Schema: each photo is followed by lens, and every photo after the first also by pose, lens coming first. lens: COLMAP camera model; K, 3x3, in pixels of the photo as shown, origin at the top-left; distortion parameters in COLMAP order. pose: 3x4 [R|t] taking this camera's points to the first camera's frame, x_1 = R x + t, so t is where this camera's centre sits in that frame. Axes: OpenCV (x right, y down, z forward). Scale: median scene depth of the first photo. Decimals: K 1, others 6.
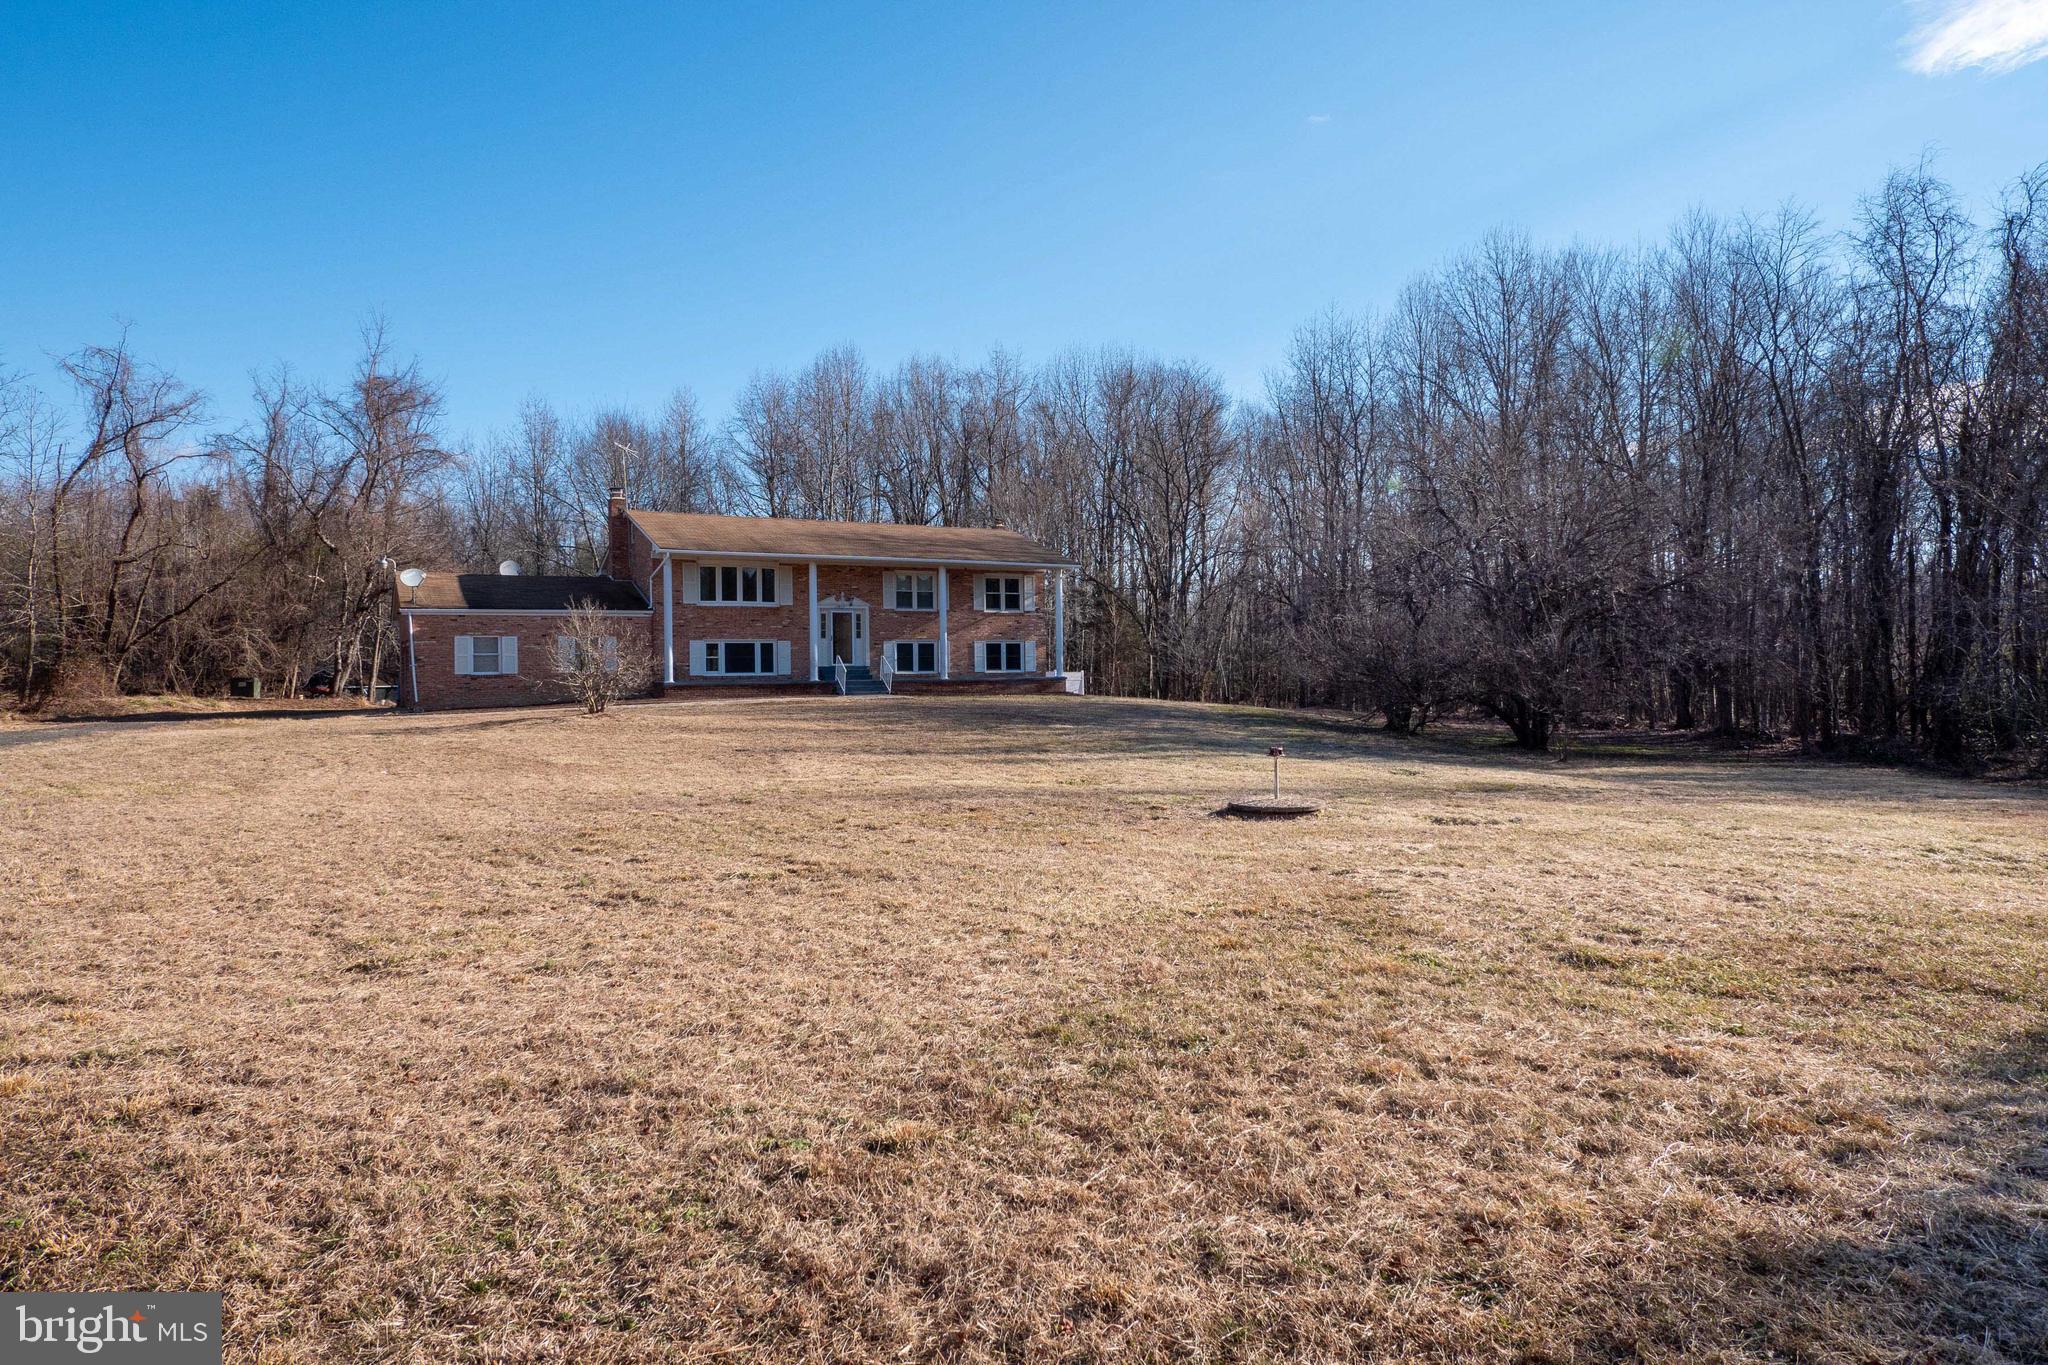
lens RADIAL K [[1219.2, 0, 1024.0], [0, 1219.2, 682.5], [0, 0, 1]] dist [0.002871, 0.000333]
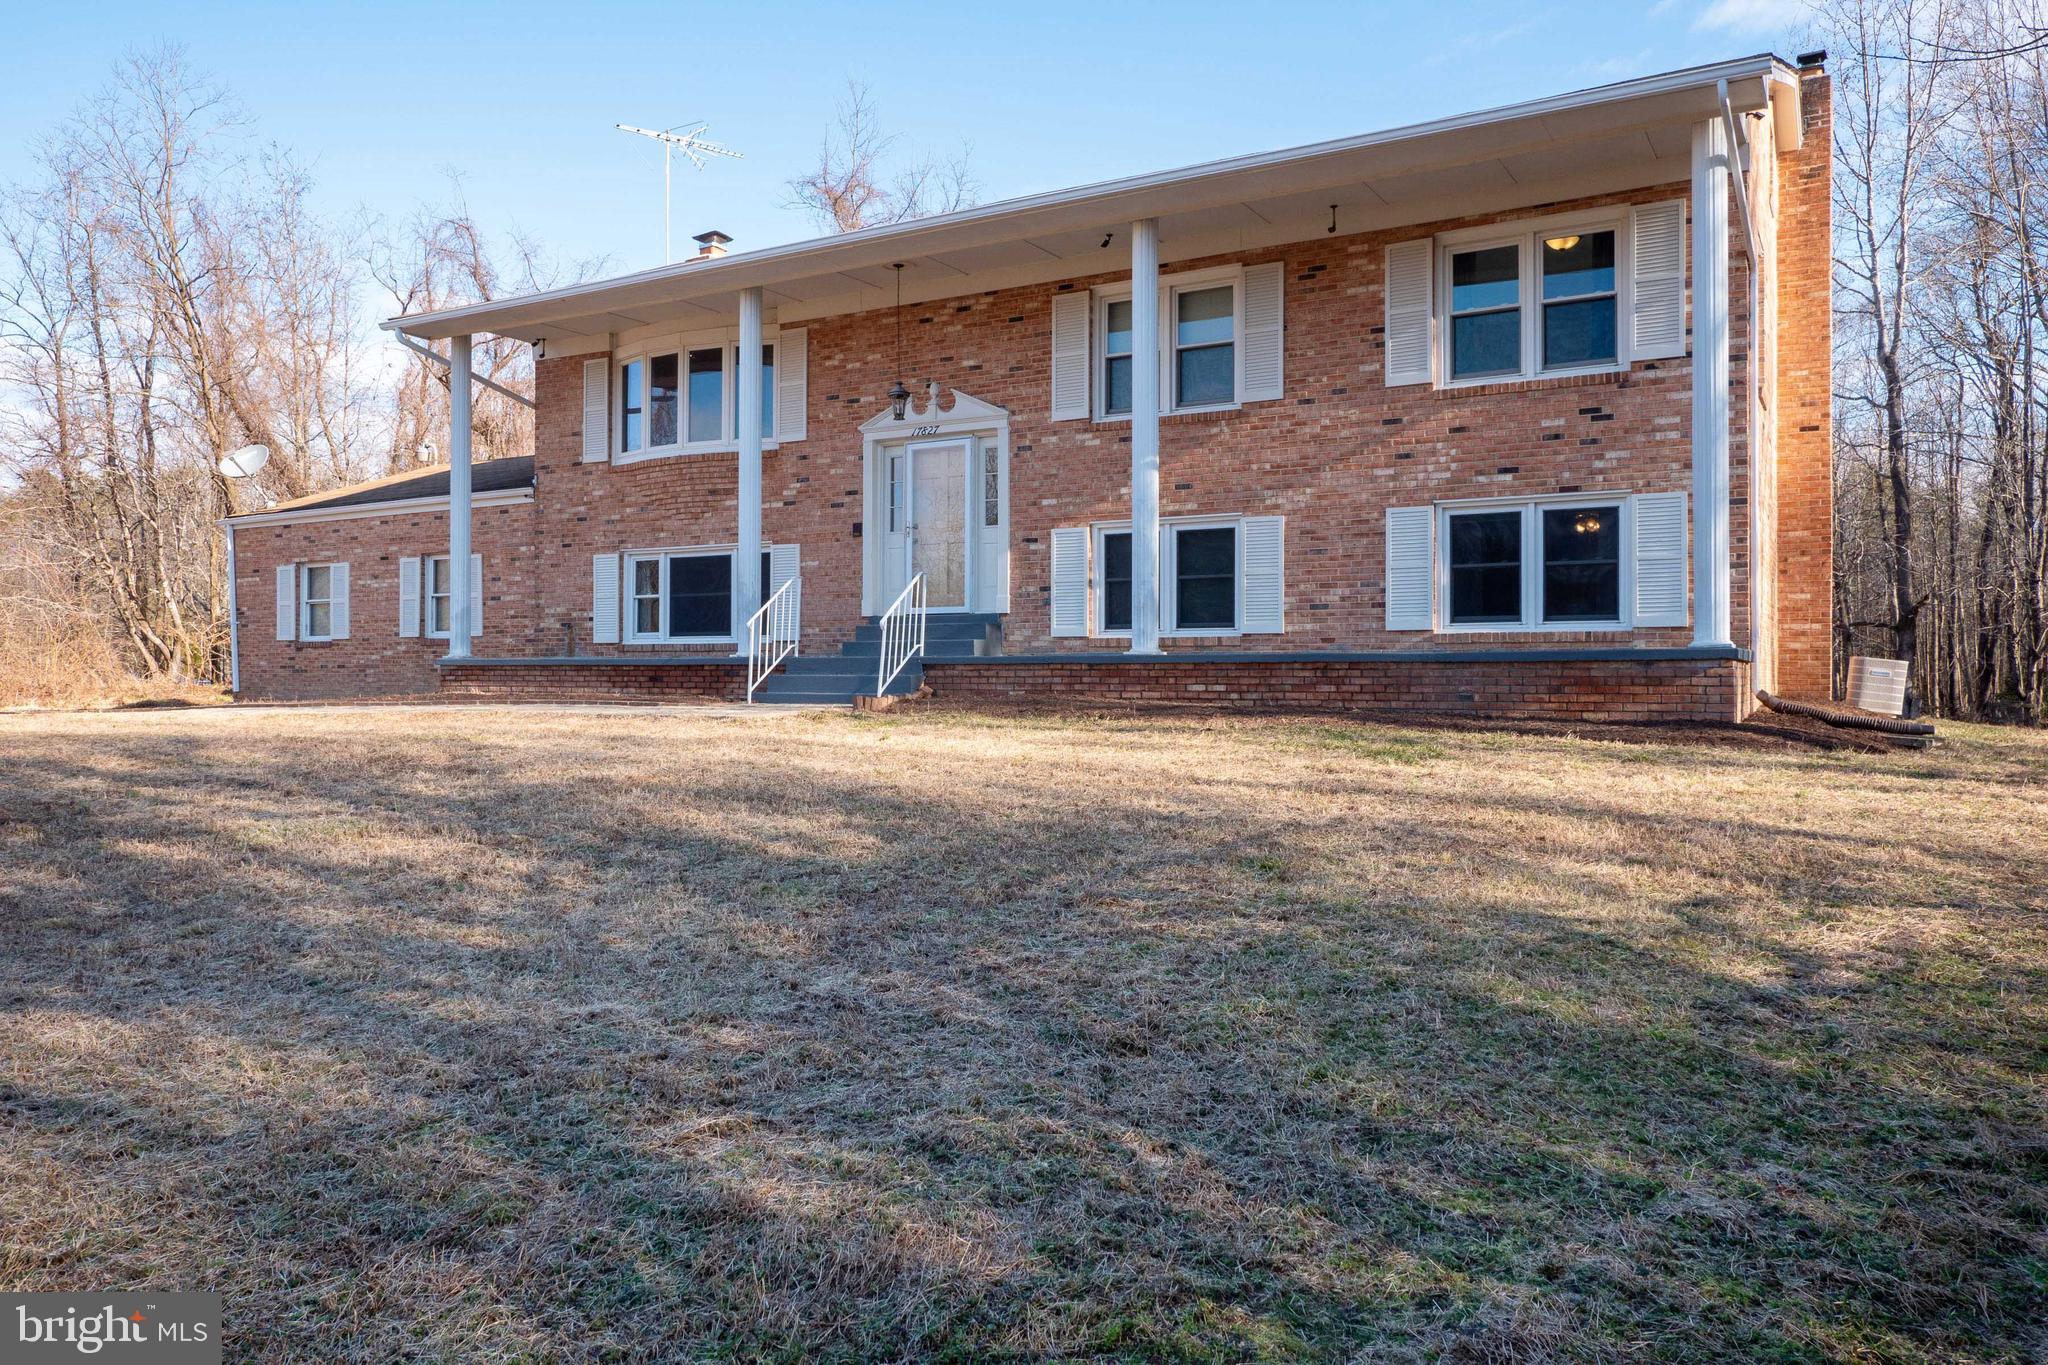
lens RADIAL K [[1453.4, 0, 1023.8], [0, 1453.4, 658.8], [0, 0, 1]] dist [0.003821, 0.002208]
pose [[0.505543, -0.001195, -0.862801, 0.192690], [-0.018615, 0.999751, -0.012292, 0.002356], [0.862601, 0.022276, 0.505395, 0.828017]]
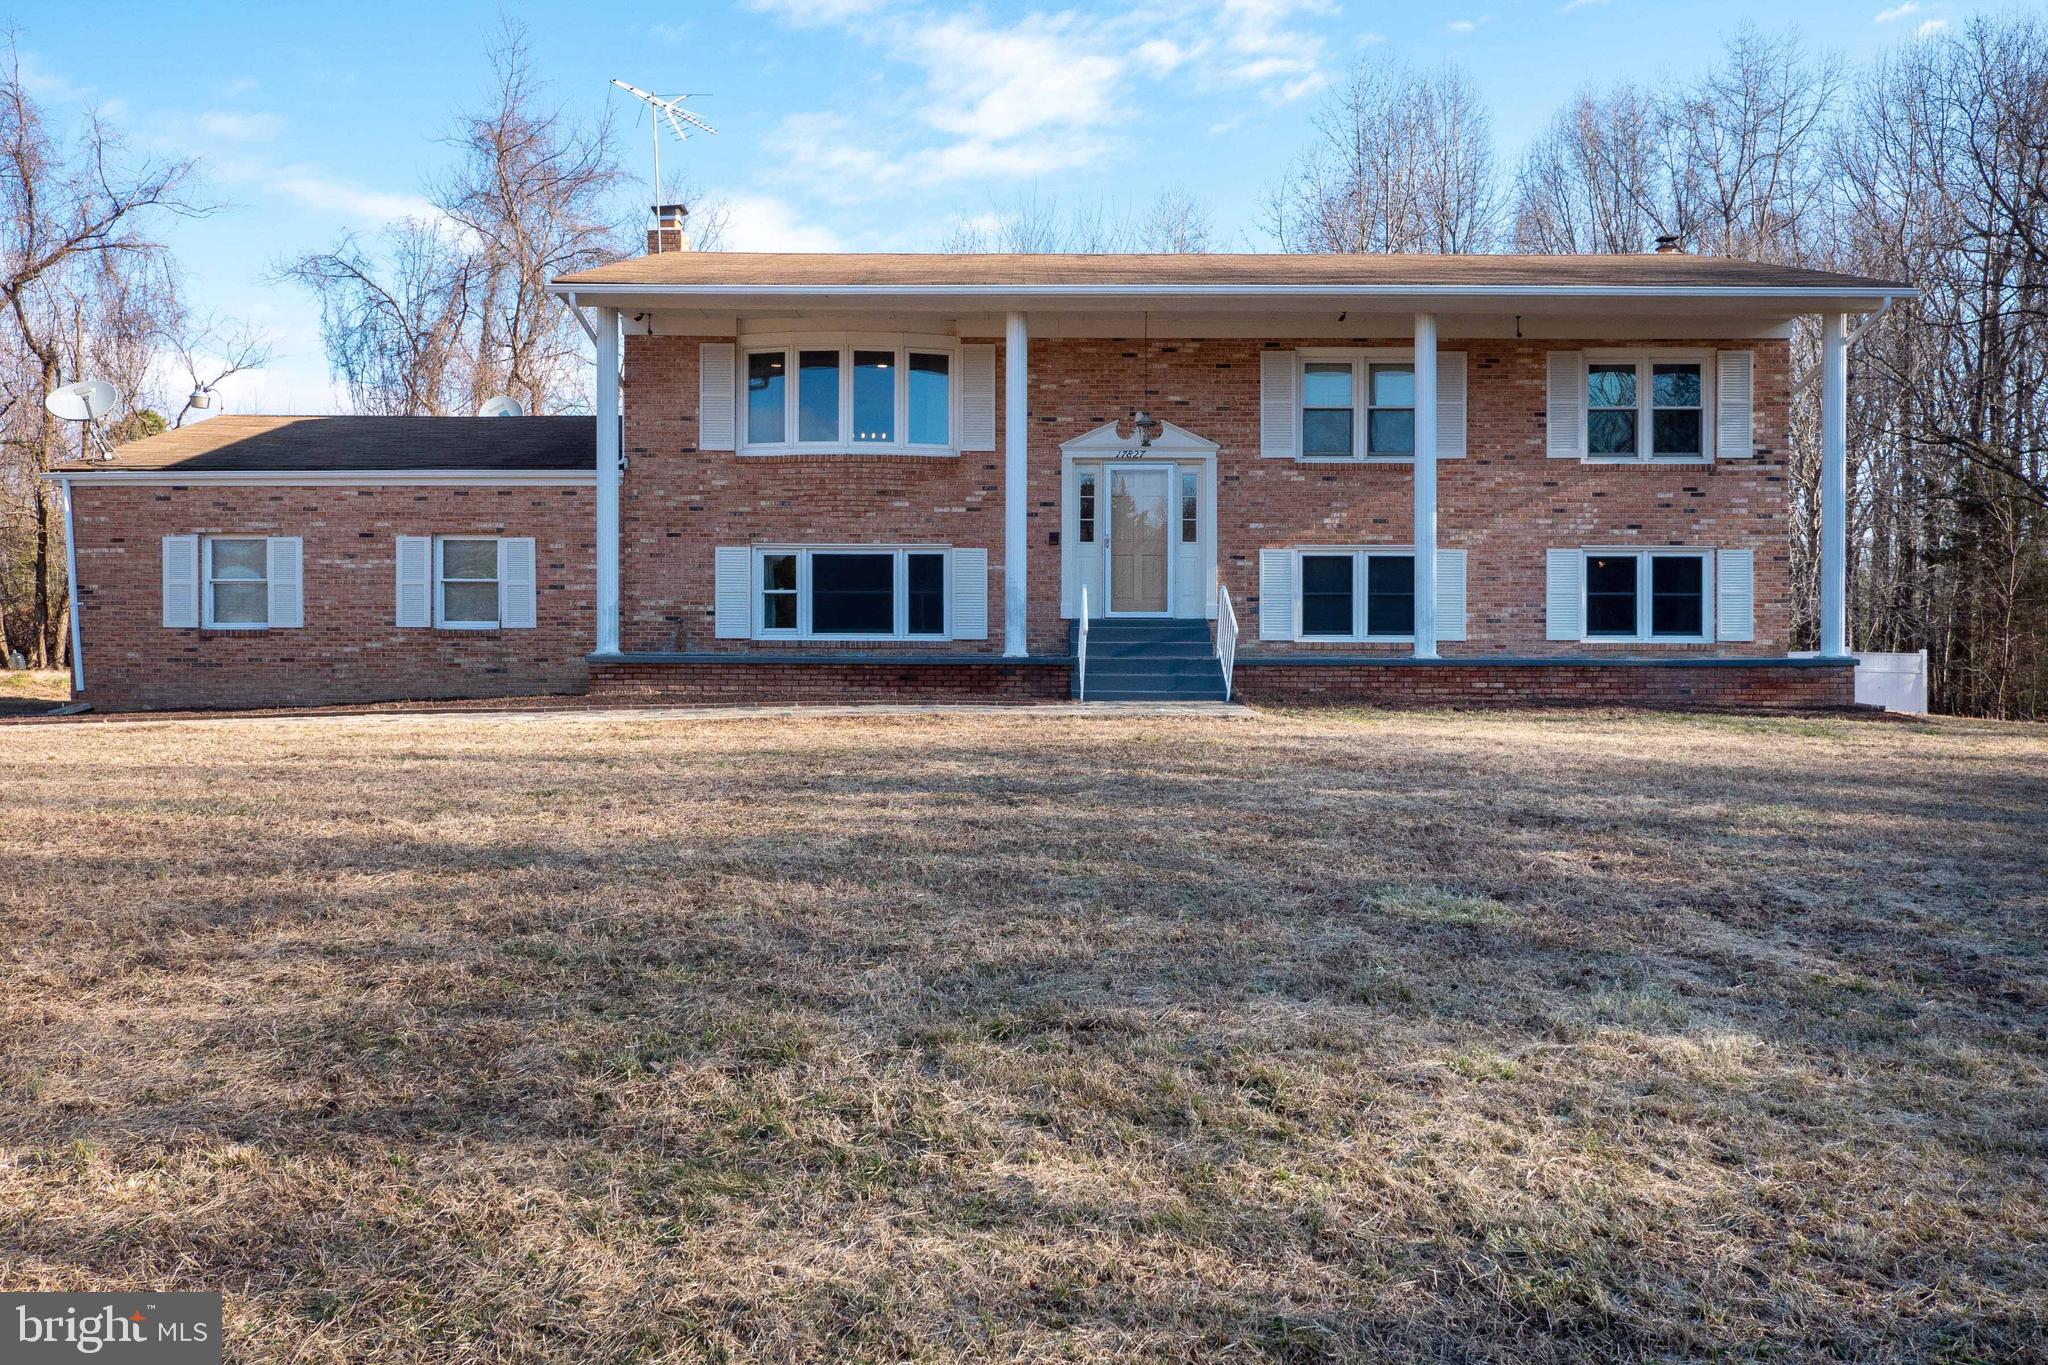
lens RADIAL K [[1453.4, 0, 1023.8], [0, 1453.4, 658.8], [0, 0, 1]] dist [0.003821, 0.002208]
pose [[0.873315, 0.015010, -0.486926, 0.031534], [-0.017742, 0.999842, -0.000999, -0.000558], [0.486834, 0.009512, 0.873443, 0.608393]]
